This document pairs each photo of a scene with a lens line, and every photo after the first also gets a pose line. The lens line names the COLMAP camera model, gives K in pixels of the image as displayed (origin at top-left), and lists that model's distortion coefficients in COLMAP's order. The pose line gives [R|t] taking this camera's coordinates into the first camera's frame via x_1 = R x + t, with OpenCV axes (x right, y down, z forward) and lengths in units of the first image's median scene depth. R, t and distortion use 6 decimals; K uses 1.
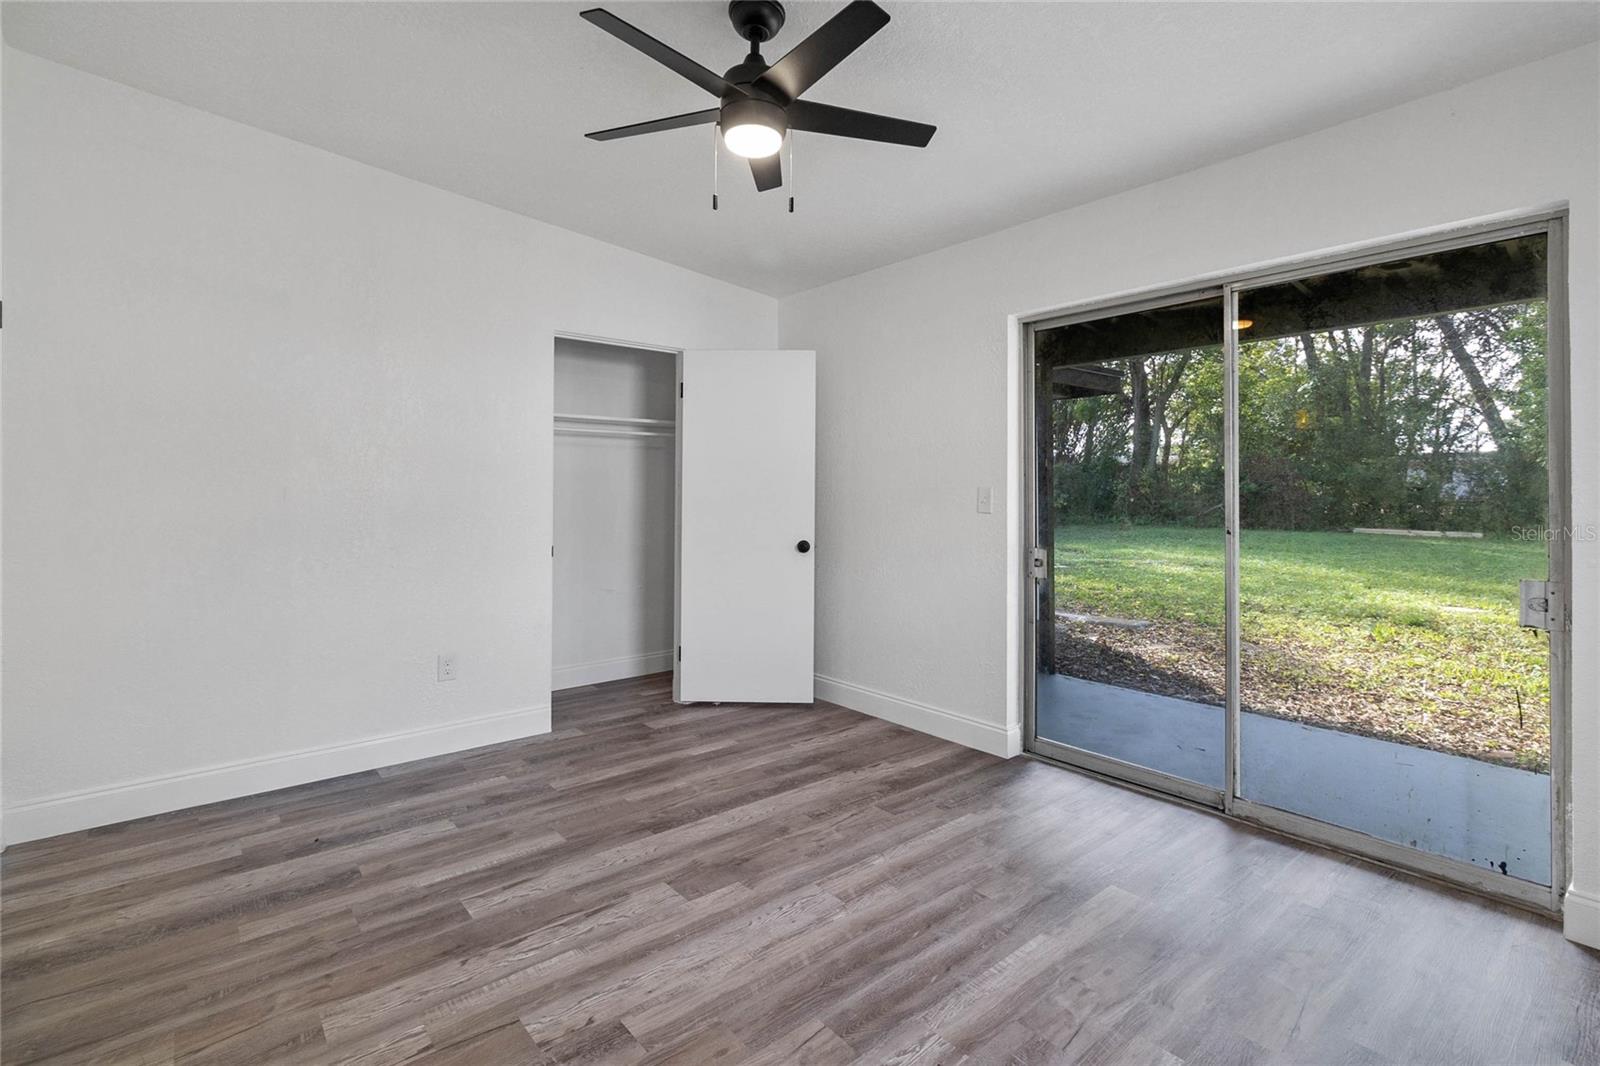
lens RADIAL K [[742.9, 0, 804.0], [0, 742.9, 474.6], [0, 0, 1]] dist [0.004288, -0.000871]
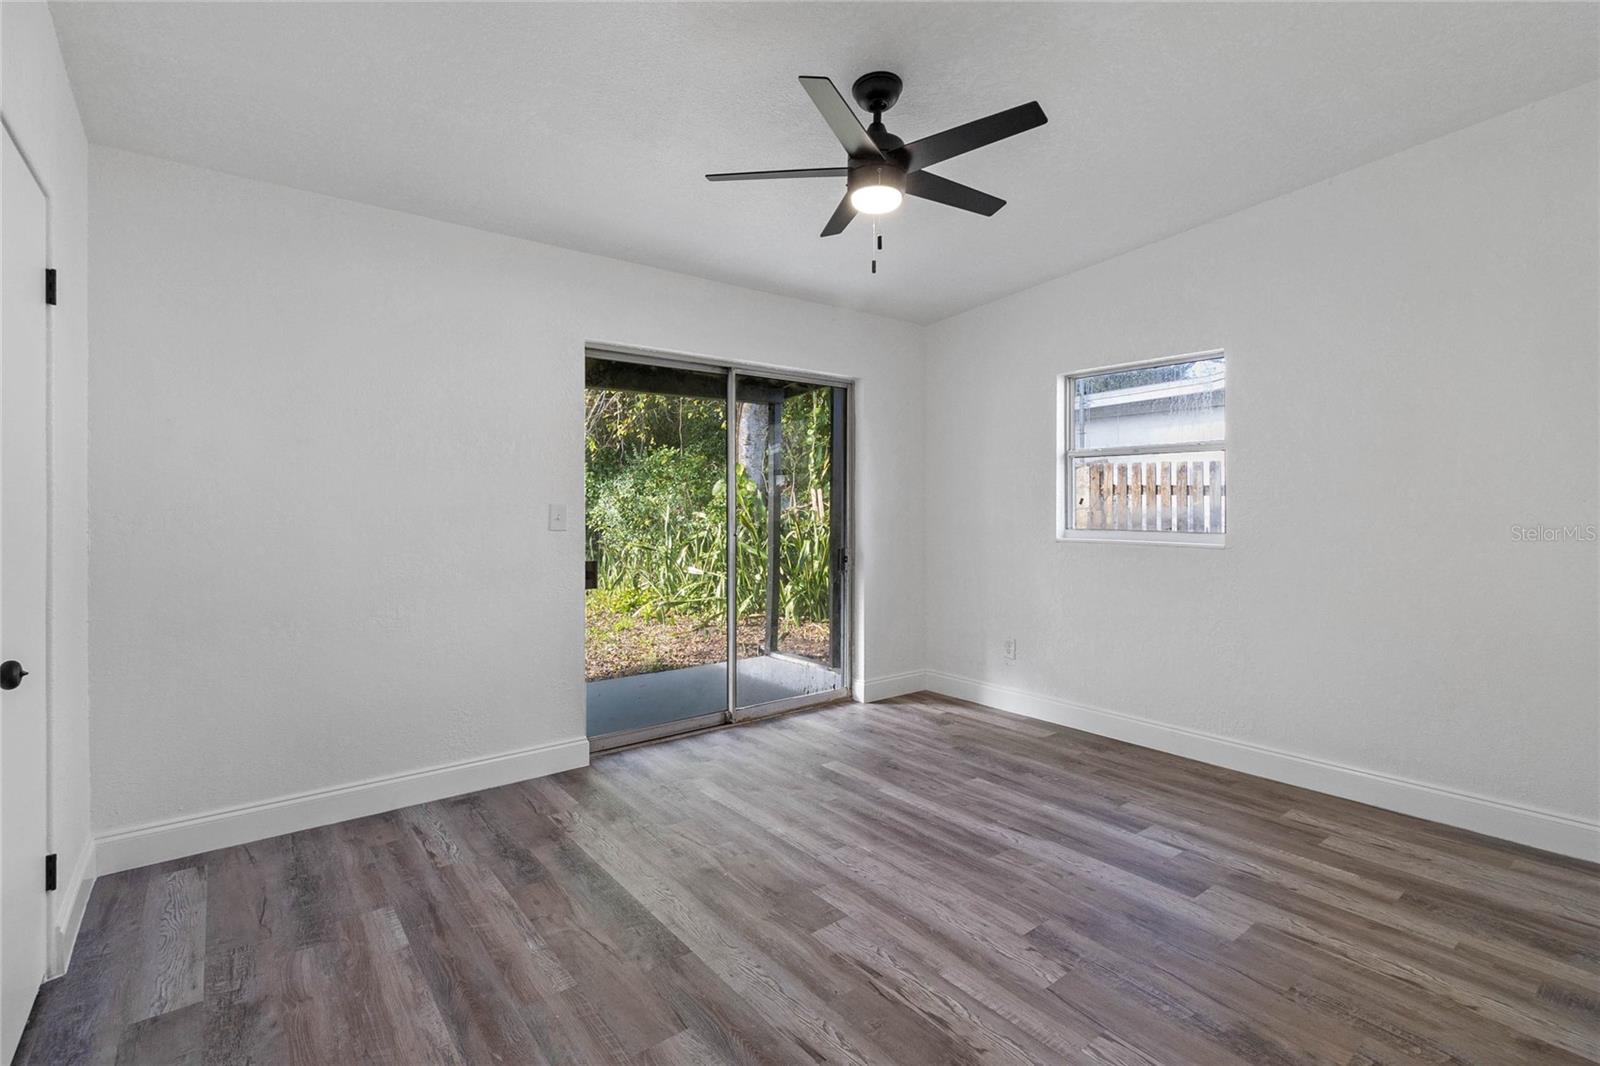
lens RADIAL K [[742.9, 0, 790.4], [0, 742.9, 519.4], [0, 0, 1]] dist [0.004288, -0.000871]
pose [[0.043898, -0.018972, 0.998856, -1.162115], [-0.019493, 0.999613, 0.019843, 0.016018], [-0.998846, -0.020341, 0.043512, 1.049135]]
